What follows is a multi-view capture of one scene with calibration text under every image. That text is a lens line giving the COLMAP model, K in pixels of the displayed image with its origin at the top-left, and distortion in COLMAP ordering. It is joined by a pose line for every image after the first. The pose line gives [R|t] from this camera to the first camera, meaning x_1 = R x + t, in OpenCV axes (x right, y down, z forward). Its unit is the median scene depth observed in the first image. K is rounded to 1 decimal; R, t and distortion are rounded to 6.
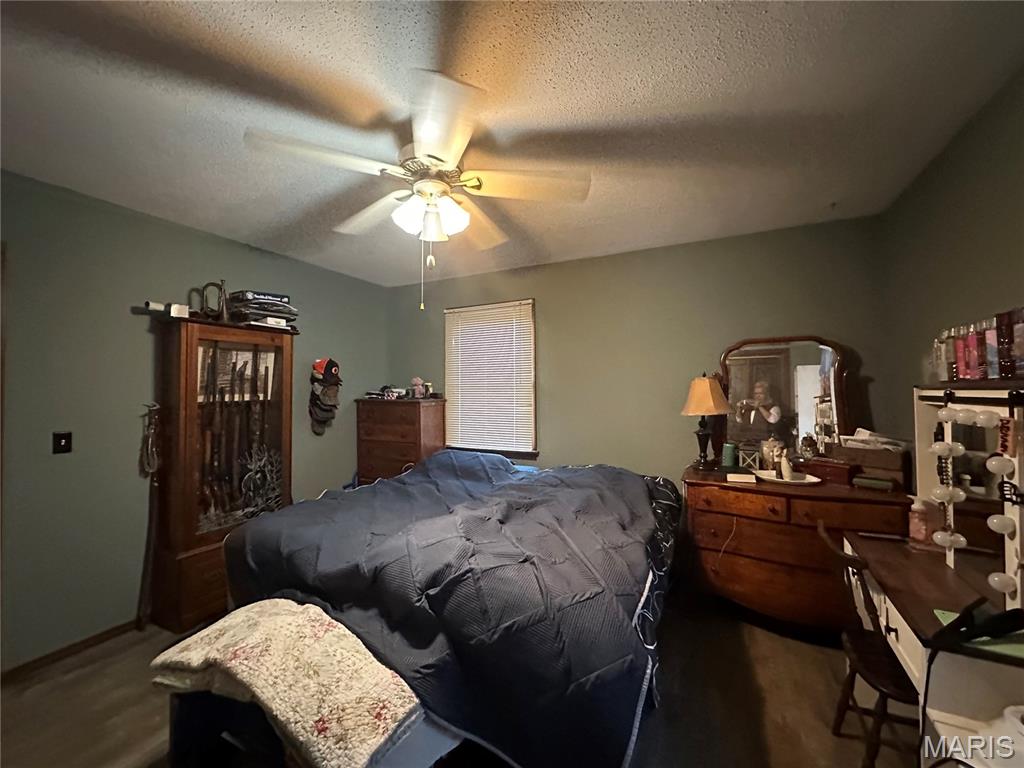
lens RADIAL K [[407.2, 0, 511.7], [0, 407.2, 381.3], [0, 0, 1]] dist [-0.004210, 0.000782]
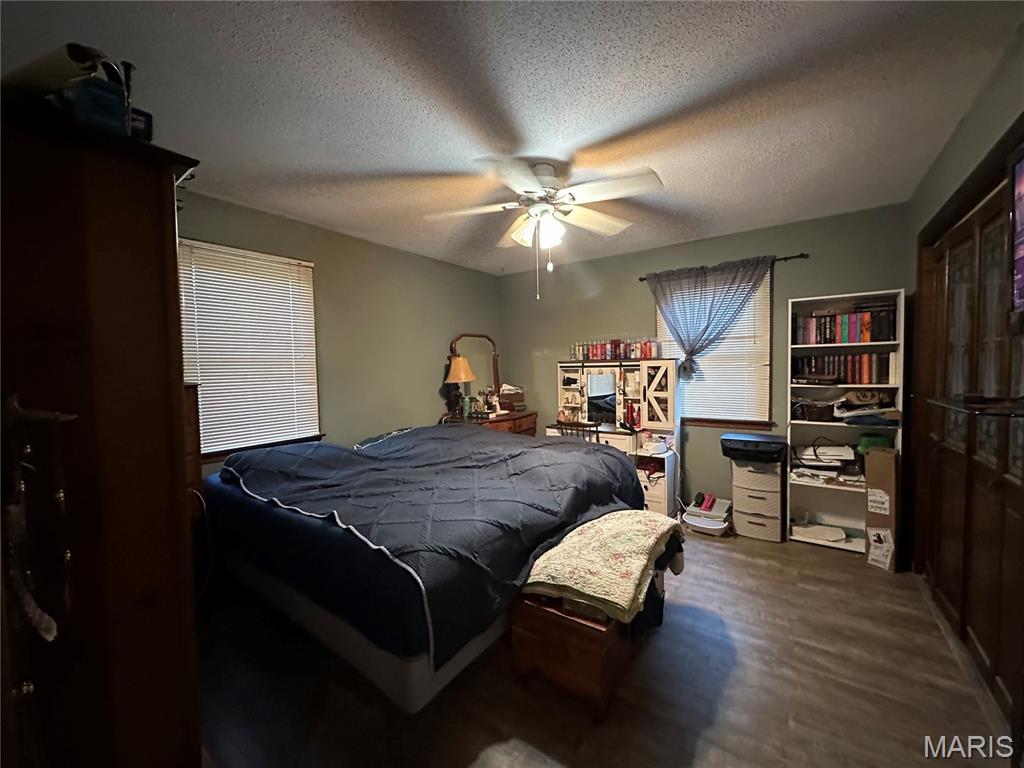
lens RADIAL K [[407.2, 0, 511.4], [0, 407.2, 383.9], [0, 0, 1]] dist [-0.004210, 0.000782]
pose [[0.156591, -0.038830, 0.986900, -1.169210], [-0.004571, 0.999188, 0.040039, 0.034453], [-0.987653, -0.010780, 0.156287, 0.672458]]
